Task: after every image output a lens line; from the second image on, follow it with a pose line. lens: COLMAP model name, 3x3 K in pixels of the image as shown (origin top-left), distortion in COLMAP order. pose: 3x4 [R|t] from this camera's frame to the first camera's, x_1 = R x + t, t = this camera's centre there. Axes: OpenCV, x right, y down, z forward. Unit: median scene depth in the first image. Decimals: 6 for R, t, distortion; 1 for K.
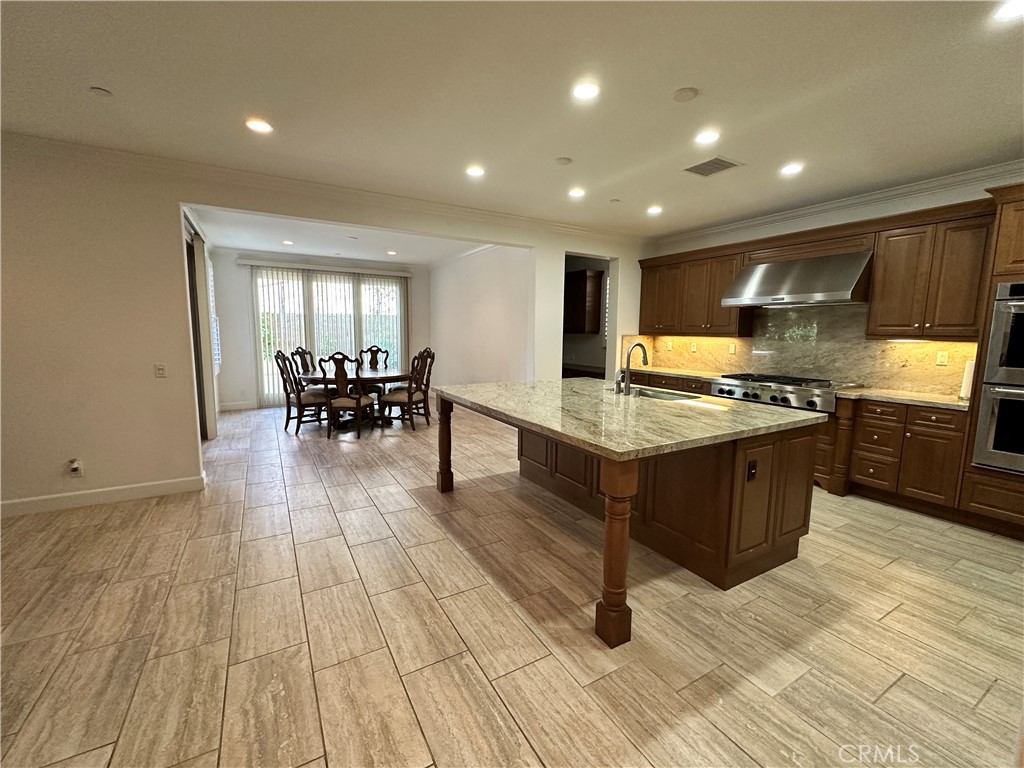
lens RADIAL K [[435.7, 0, 510.6], [0, 435.7, 381.3], [0, 0, 1]] dist [0.000774, -0.000111]
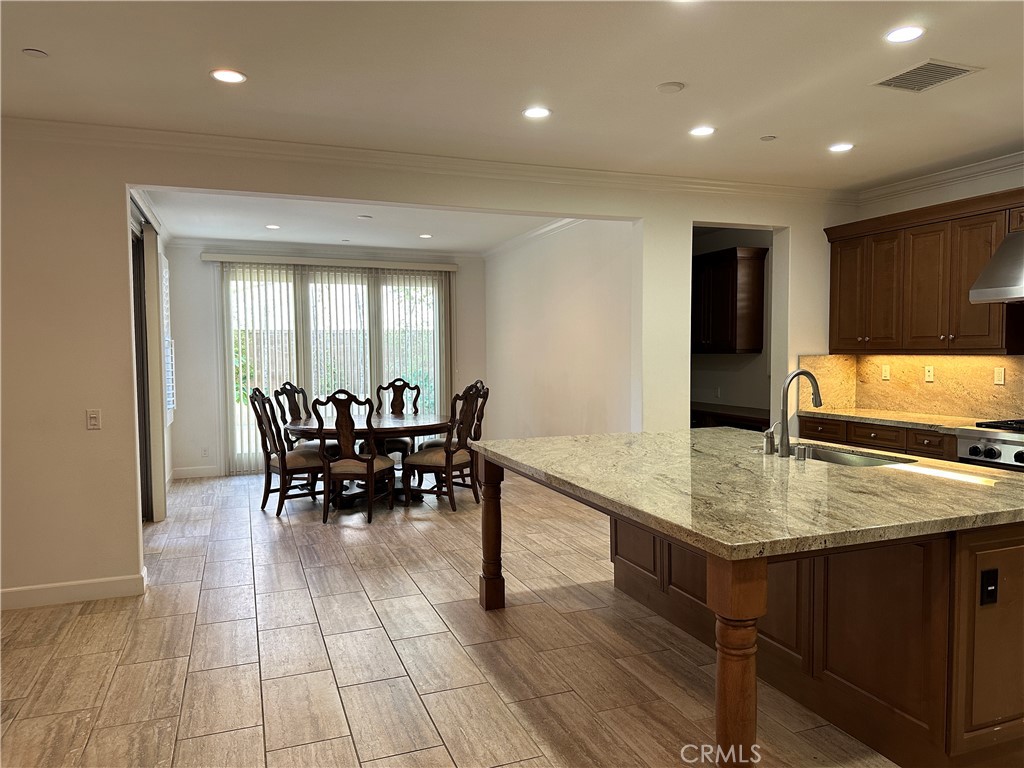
lens RADIAL K [[725.3, 0, 512.0], [0, 725.3, 384.0], [0, 0, 1]] dist [0.071714, -0.085513]
pose [[0.986754, -0.013003, -0.161704, 0.048764], [0.002074, 0.997712, -0.067573, -0.000826], [0.162212, 0.066342, 0.984523, -0.053262]]
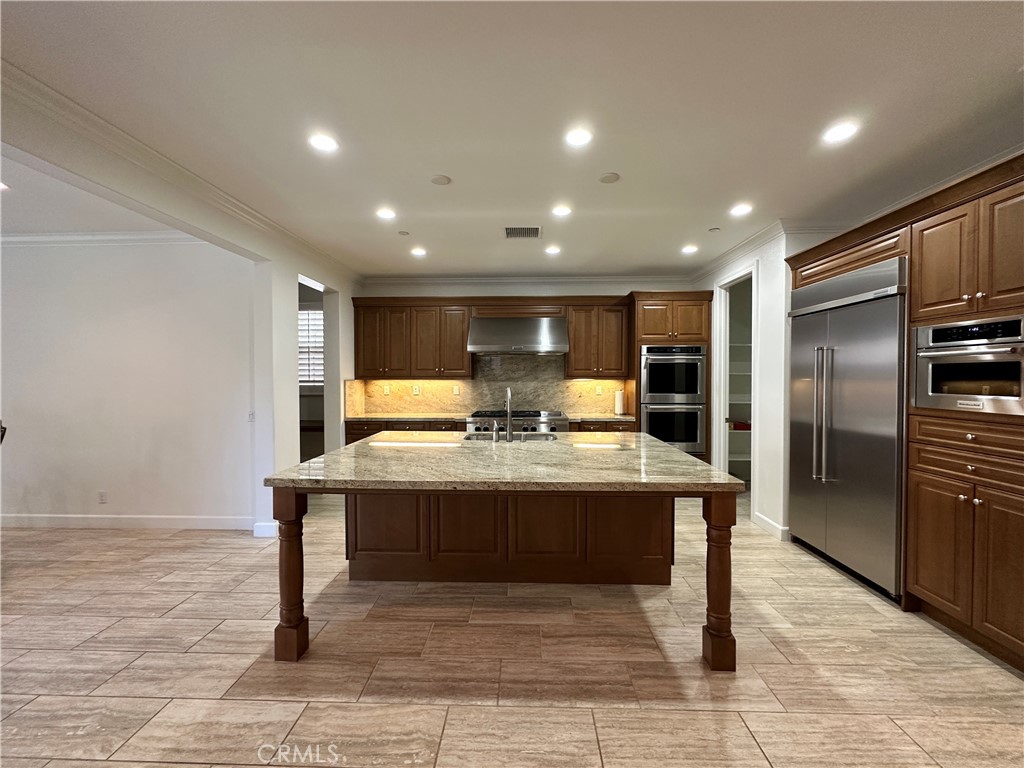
lens RADIAL K [[435.7, 0, 510.6], [0, 435.7, 381.3], [0, 0, 1]] dist [0.000774, -0.000111]
pose [[0.523777, -0.024006, 0.851517, -0.442139], [0.105653, 0.993715, -0.036974, -0.052304], [-0.845278, 0.109331, 0.523022, 0.384978]]
